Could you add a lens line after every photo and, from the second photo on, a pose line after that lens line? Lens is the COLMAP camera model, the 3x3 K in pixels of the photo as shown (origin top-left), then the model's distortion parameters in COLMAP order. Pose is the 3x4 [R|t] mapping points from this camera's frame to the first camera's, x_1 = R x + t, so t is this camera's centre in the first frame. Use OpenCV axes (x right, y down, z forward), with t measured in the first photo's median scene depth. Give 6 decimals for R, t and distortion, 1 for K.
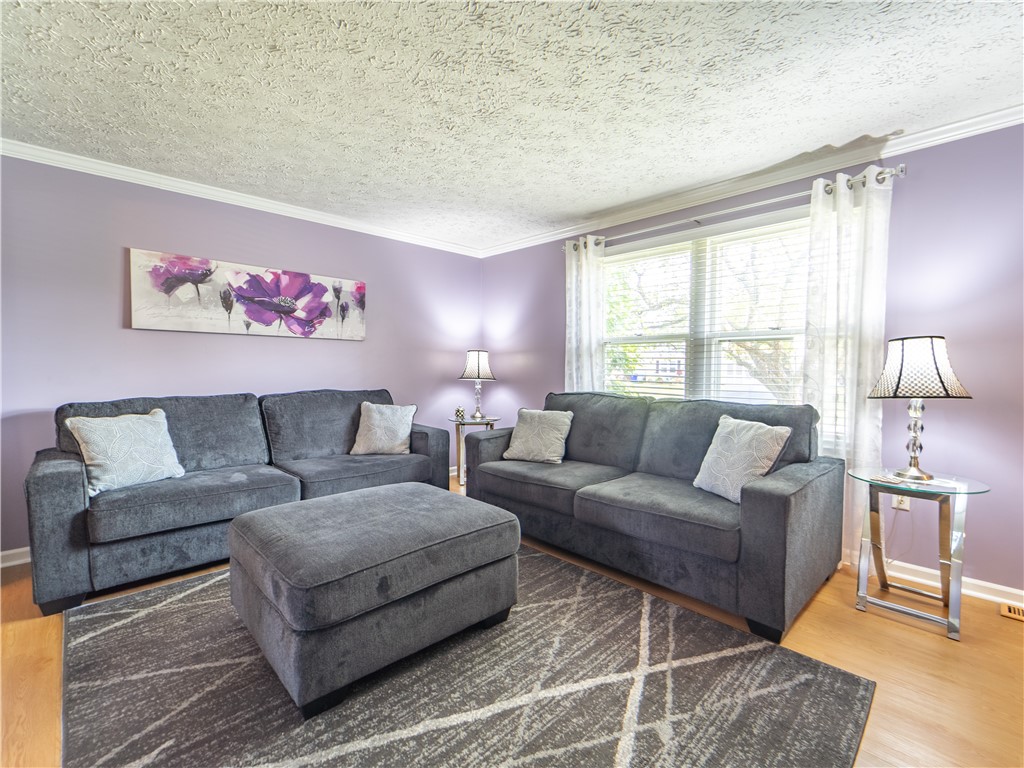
lens RADIAL K [[463.1, 0, 525.8], [0, 463.1, 390.6], [0, 0, 1]] dist [-0.002129, -0.000666]
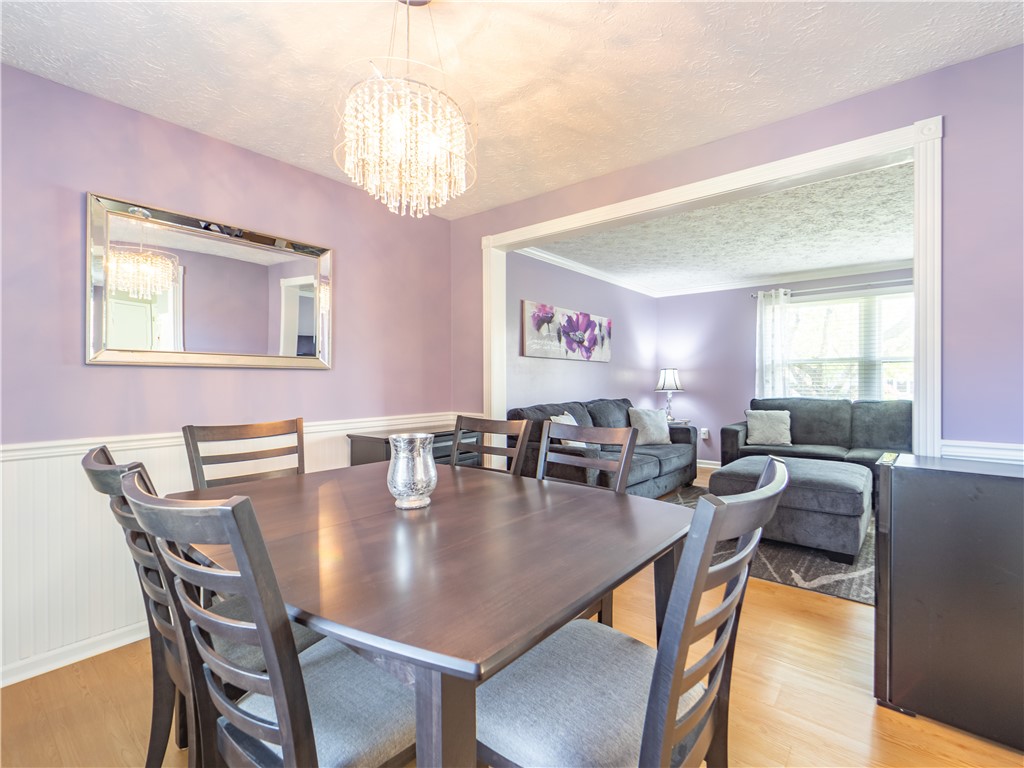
lens RADIAL K [[463.1, 0, 525.8], [0, 463.1, 390.6], [0, 0, 1]] dist [-0.002129, -0.000666]
pose [[0.994288, -0.010522, 0.106212, -0.870922], [0.013472, 0.999542, -0.027095, 0.009644], [-0.105878, 0.028371, 0.993974, -0.364543]]
